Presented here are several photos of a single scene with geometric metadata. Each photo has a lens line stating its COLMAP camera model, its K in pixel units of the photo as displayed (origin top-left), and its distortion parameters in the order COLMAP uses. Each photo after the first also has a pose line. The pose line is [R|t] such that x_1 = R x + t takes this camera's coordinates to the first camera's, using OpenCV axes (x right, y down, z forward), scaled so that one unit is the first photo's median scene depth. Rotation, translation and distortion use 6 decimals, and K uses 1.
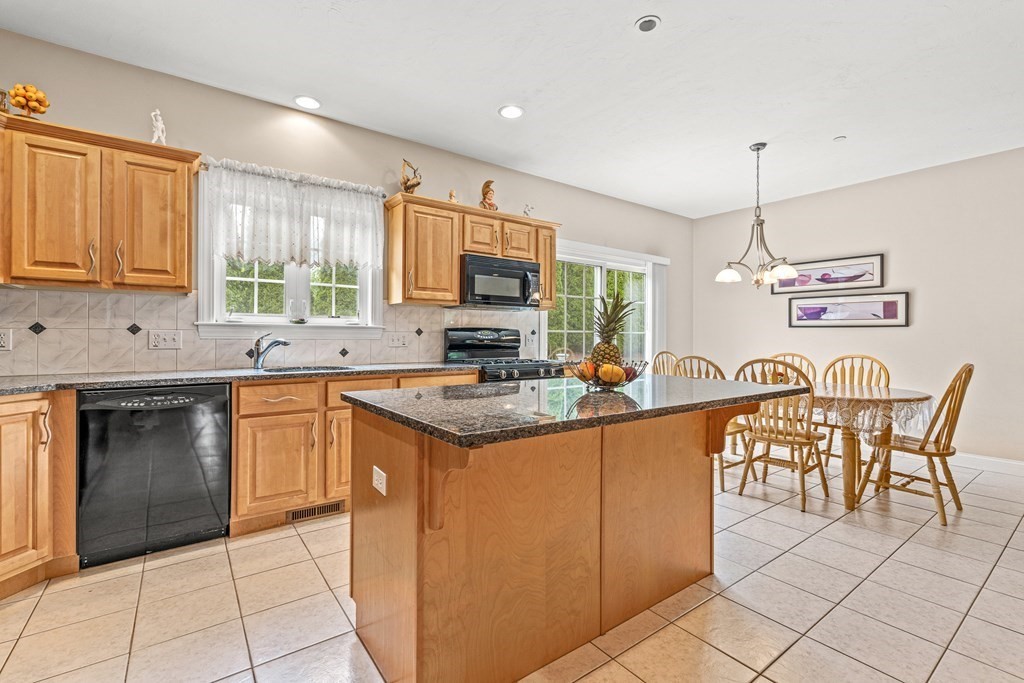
lens RADIAL K [[452.7, 0, 513.4], [0, 452.7, 337.4], [0, 0, 1]] dist [-0.002787, -0.000019]
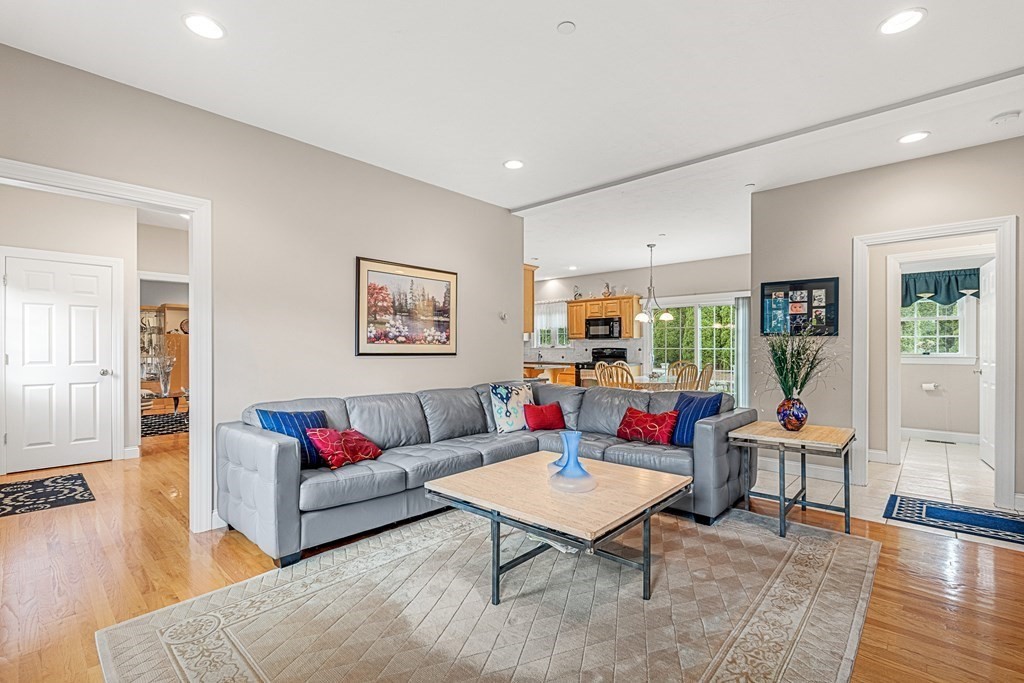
lens RADIAL K [[452.7, 0, 507.0], [0, 452.7, 345.8], [0, 0, 1]] dist [-0.002787, -0.000019]
pose [[0.174627, -0.011433, -0.984568, 2.250898], [-0.000161, 0.999932, -0.011640, -0.006575], [0.984635, 0.002191, 0.174613, 0.131637]]
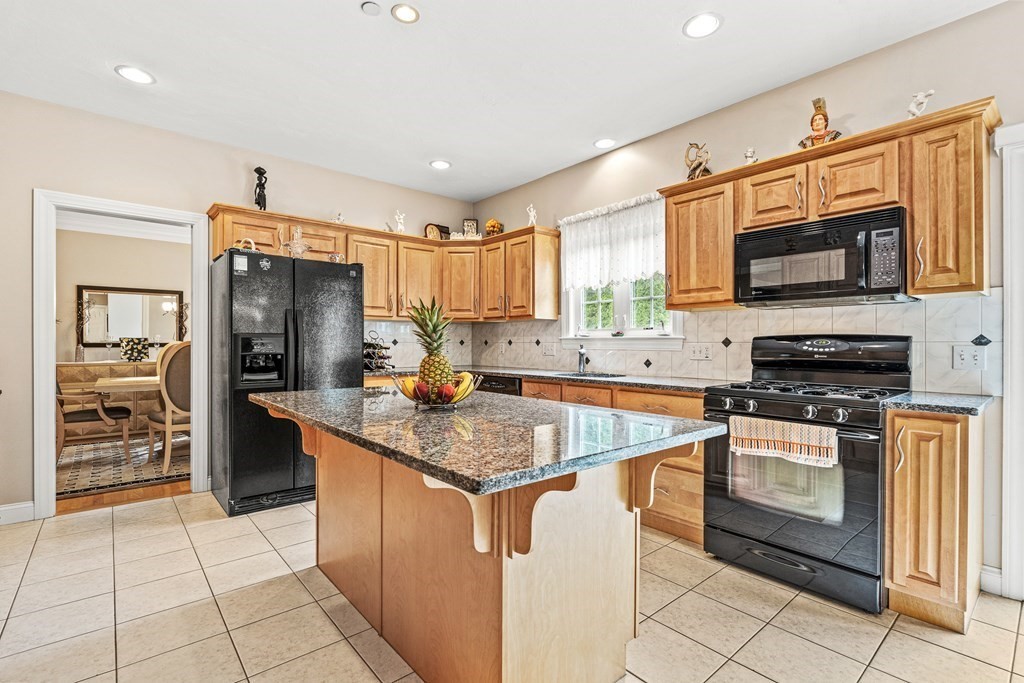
lens RADIAL K [[473.6, 0, 513.2], [0, 473.6, 346.4], [0, 0, 1]] dist [-0.001856, 0.000129]
pose [[0.074836, 0.002187, -0.997193, 0.616068], [-0.002647, 0.999995, 0.001995, -0.005611], [0.997192, 0.002491, 0.074842, 0.576369]]
